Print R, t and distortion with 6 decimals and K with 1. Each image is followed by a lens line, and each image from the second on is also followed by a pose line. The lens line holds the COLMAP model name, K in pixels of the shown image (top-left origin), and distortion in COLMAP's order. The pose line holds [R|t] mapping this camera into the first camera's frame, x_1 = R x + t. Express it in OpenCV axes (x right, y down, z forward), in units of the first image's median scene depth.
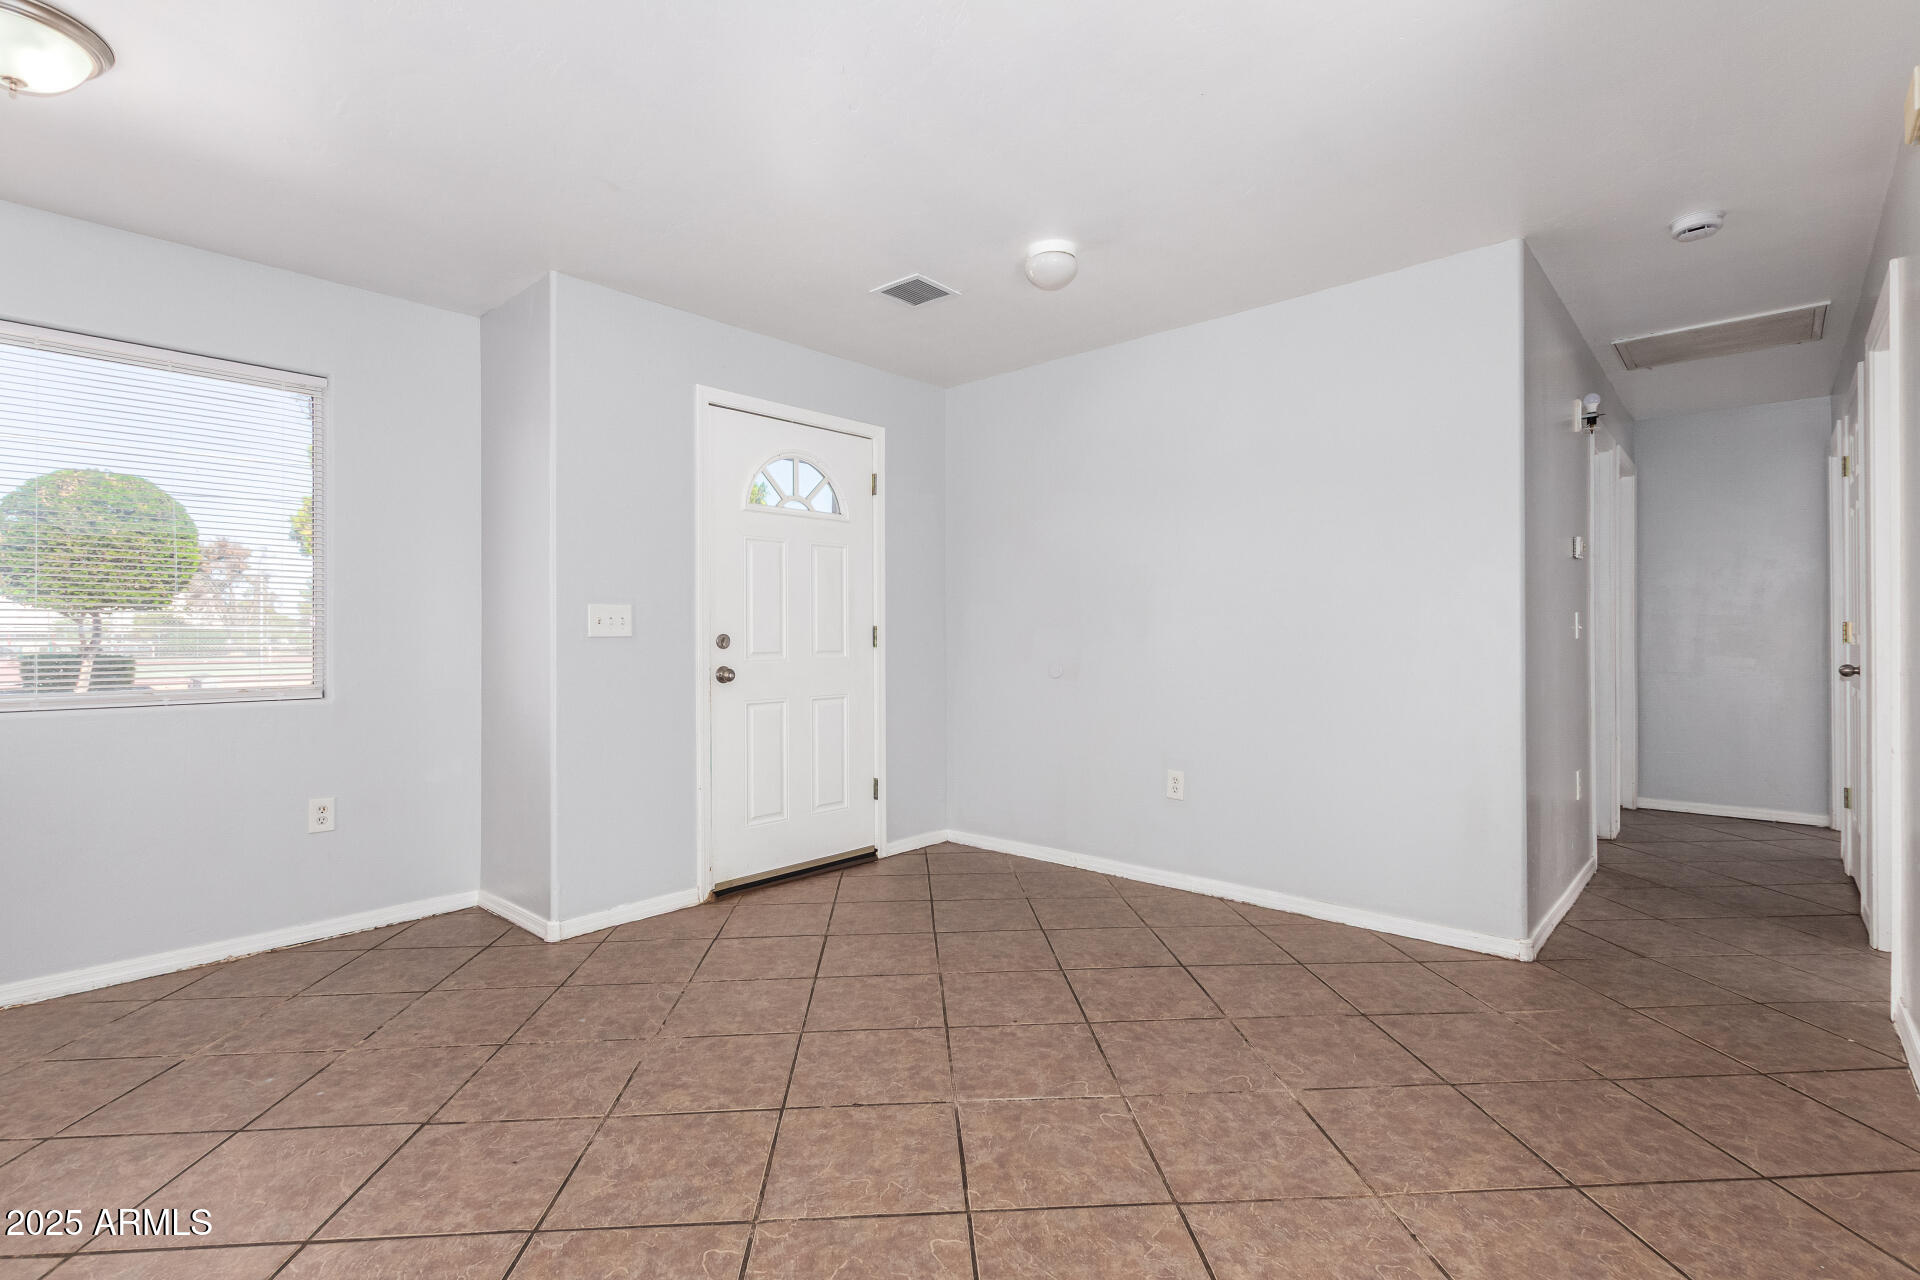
lens RADIAL K [[896.3, 0, 944.1], [0, 896.3, 638.0], [0, 0, 1]] dist [0.006711, -0.002874]
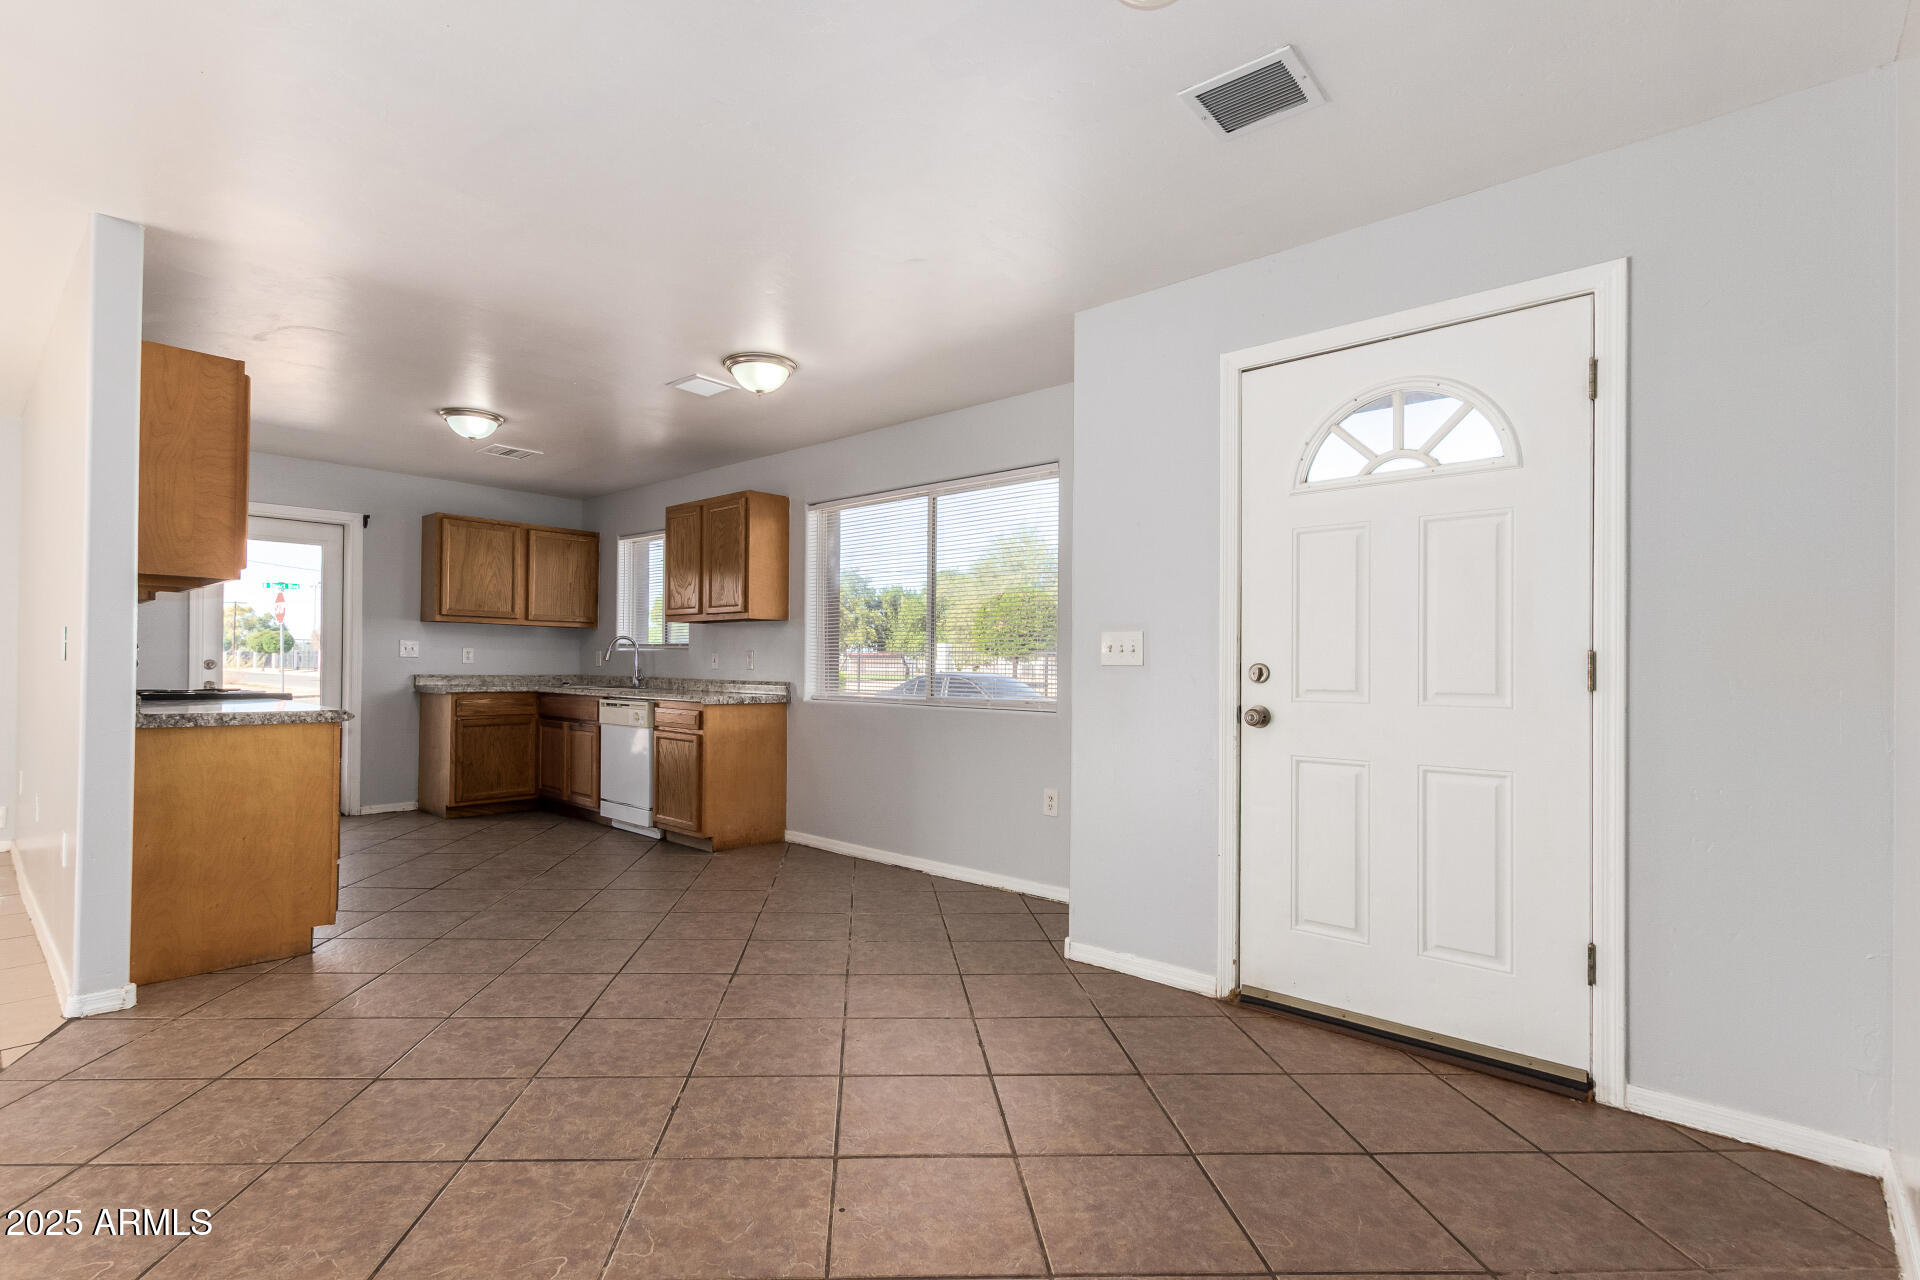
lens RADIAL K [[896.3, 0, 899.1], [0, 896.3, 661.9], [0, 0, 1]] dist [0.006711, -0.002874]
pose [[-0.018389, 0.001036, -0.999830, 0.537051], [-0.010097, 0.999948, 0.001222, -0.004253], [0.999780, 0.010118, -0.018377, 0.721163]]
